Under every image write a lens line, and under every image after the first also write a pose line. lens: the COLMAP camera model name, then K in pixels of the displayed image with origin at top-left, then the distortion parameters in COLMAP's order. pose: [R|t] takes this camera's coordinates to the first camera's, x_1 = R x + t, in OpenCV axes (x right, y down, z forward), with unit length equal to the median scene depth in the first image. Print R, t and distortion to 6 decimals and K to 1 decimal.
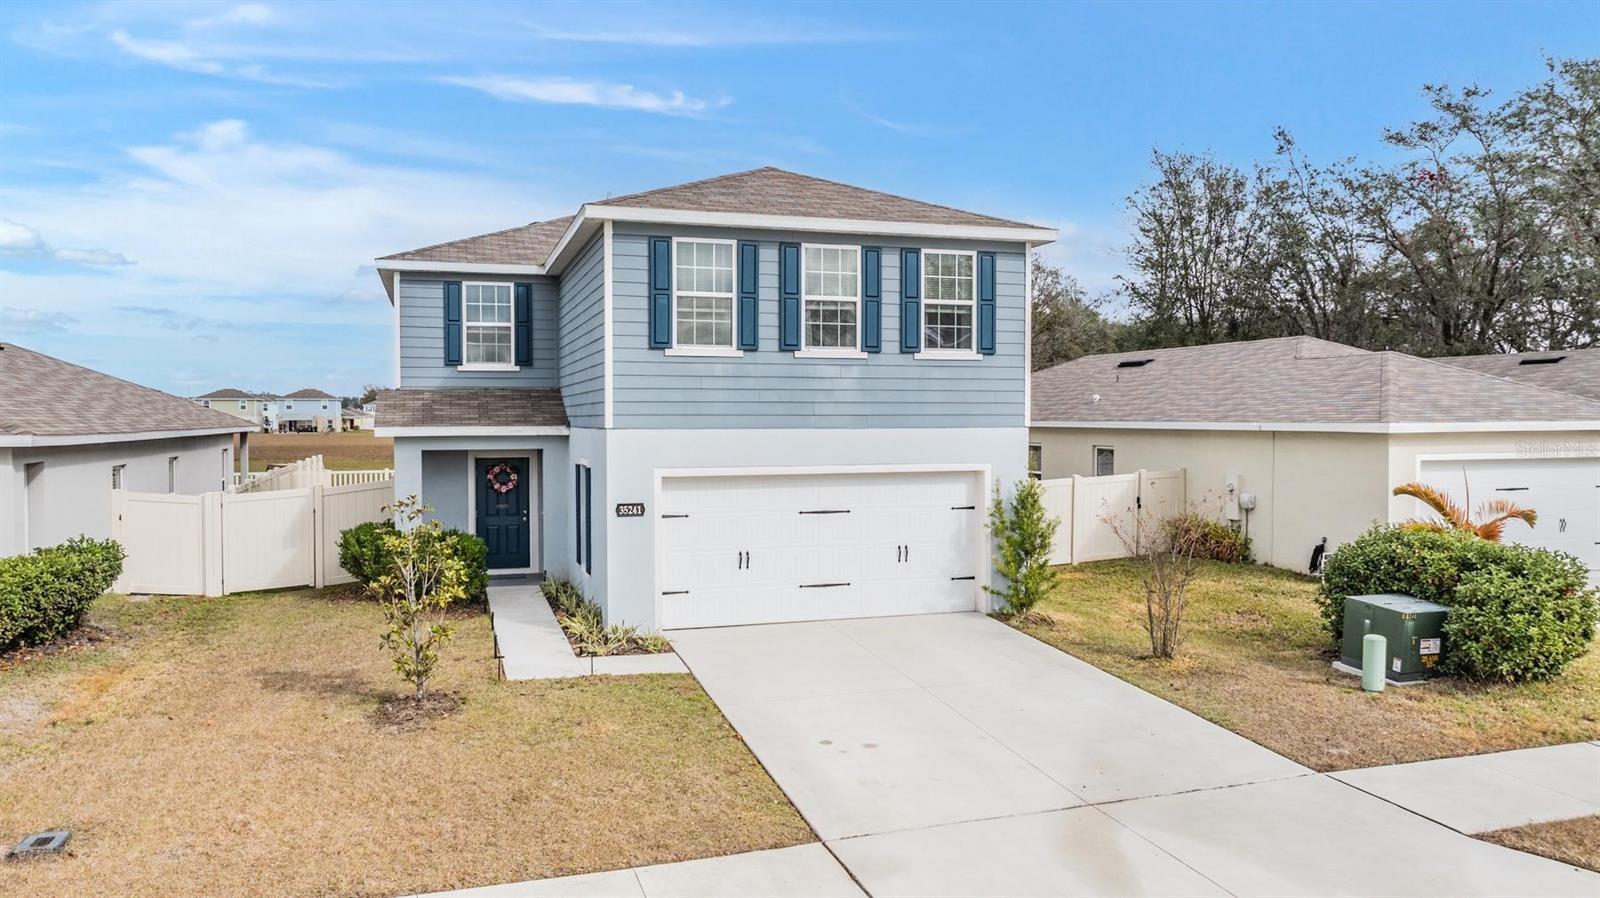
lens RADIAL K [[1139.7, 0, 800.8], [0, 1139.7, 418.1], [0, 0, 1]] dist [-0.018633, 0.003927]
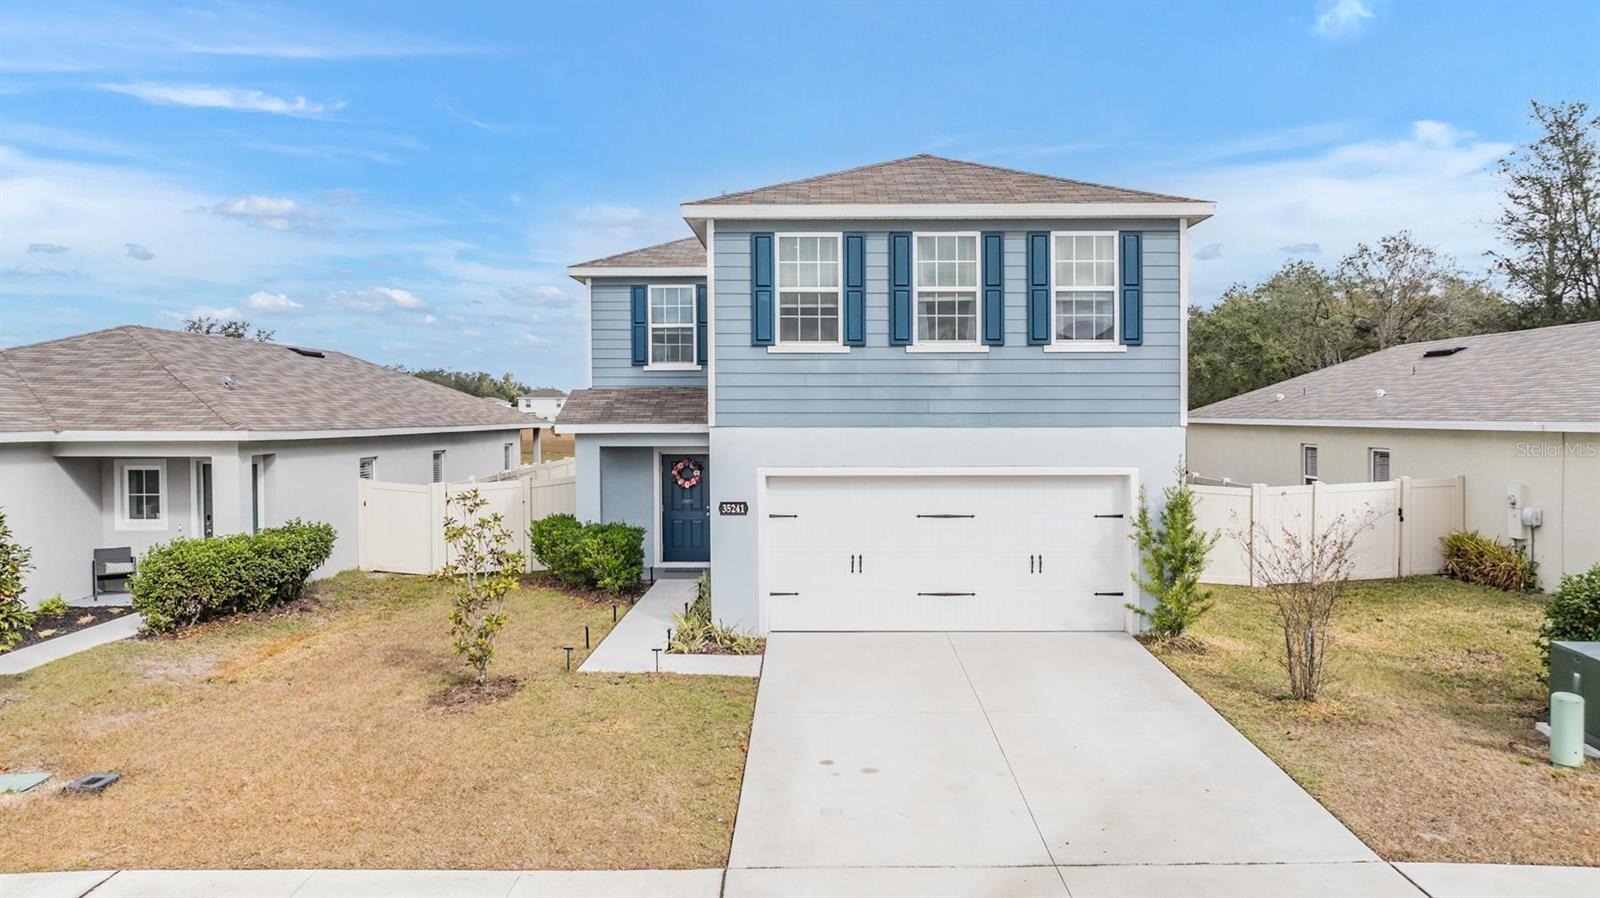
lens RADIAL K [[1137.2, 0, 794.6], [0, 1137.2, 404.6], [0, 0, 1]] dist [-0.018407, 0.000548]
pose [[0.946771, -0.002756, -0.321897, 0.207103], [-0.000272, 0.999956, -0.009361, -0.000868], [0.321909, 0.008950, 0.946728, 0.071299]]
